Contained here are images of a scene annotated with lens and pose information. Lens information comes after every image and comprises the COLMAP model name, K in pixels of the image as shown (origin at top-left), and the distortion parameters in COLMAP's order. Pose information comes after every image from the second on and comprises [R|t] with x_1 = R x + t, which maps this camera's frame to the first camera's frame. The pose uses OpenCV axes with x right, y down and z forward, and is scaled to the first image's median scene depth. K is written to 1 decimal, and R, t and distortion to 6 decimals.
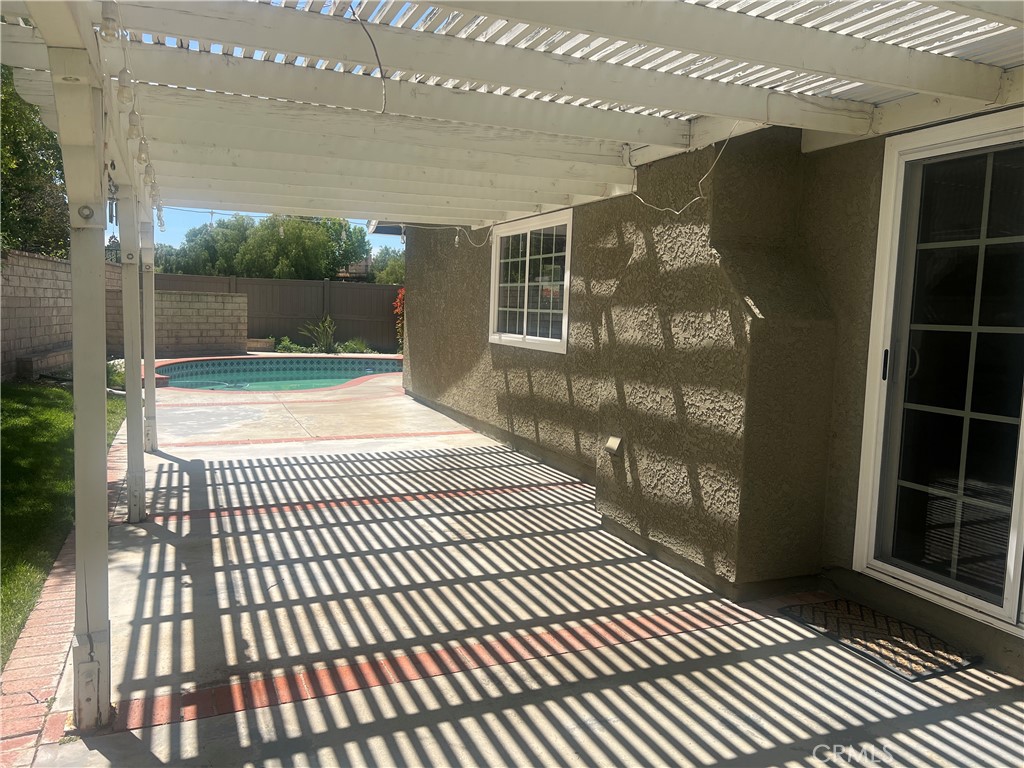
lens RADIAL K [[781.8, 0, 506.1], [0, 781.8, 383.8], [0, 0, 1]] dist [-0.001505, -0.006424]
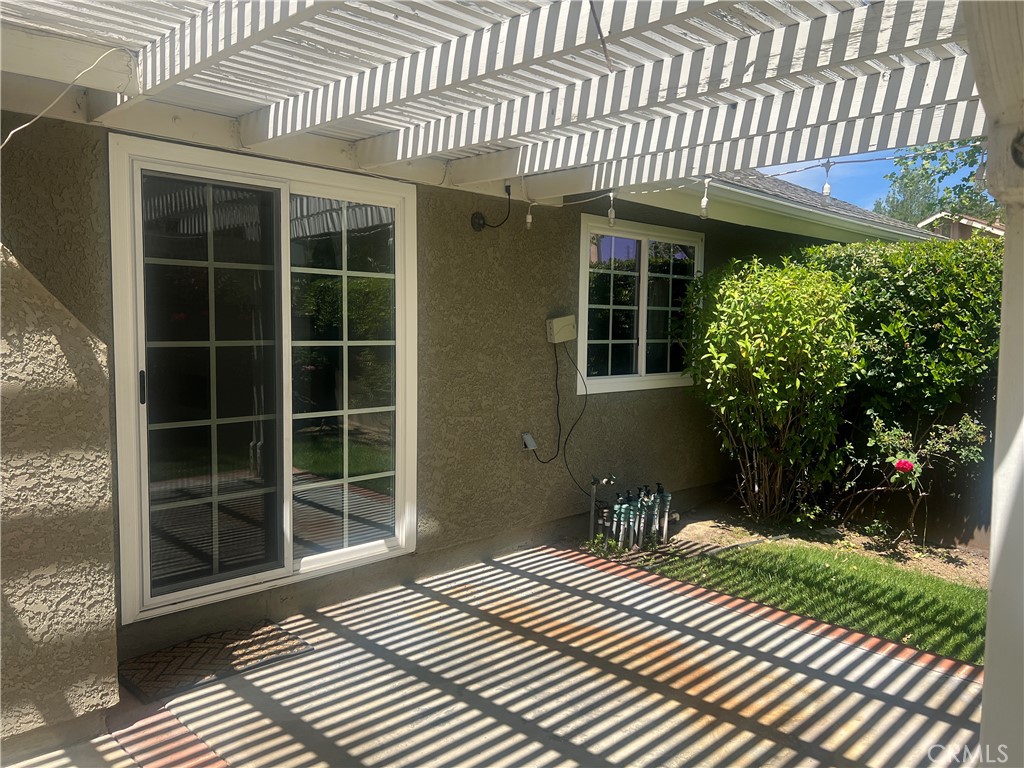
lens RADIAL K [[781.8, 0, 506.1], [0, 781.8, 383.8], [0, 0, 1]] dist [-0.001505, -0.006424]
pose [[-0.378682, -0.101410, 0.919954, -0.517834], [0.073712, 0.987517, 0.139200, -0.124111], [-0.922587, 0.120524, -0.366480, 0.939633]]
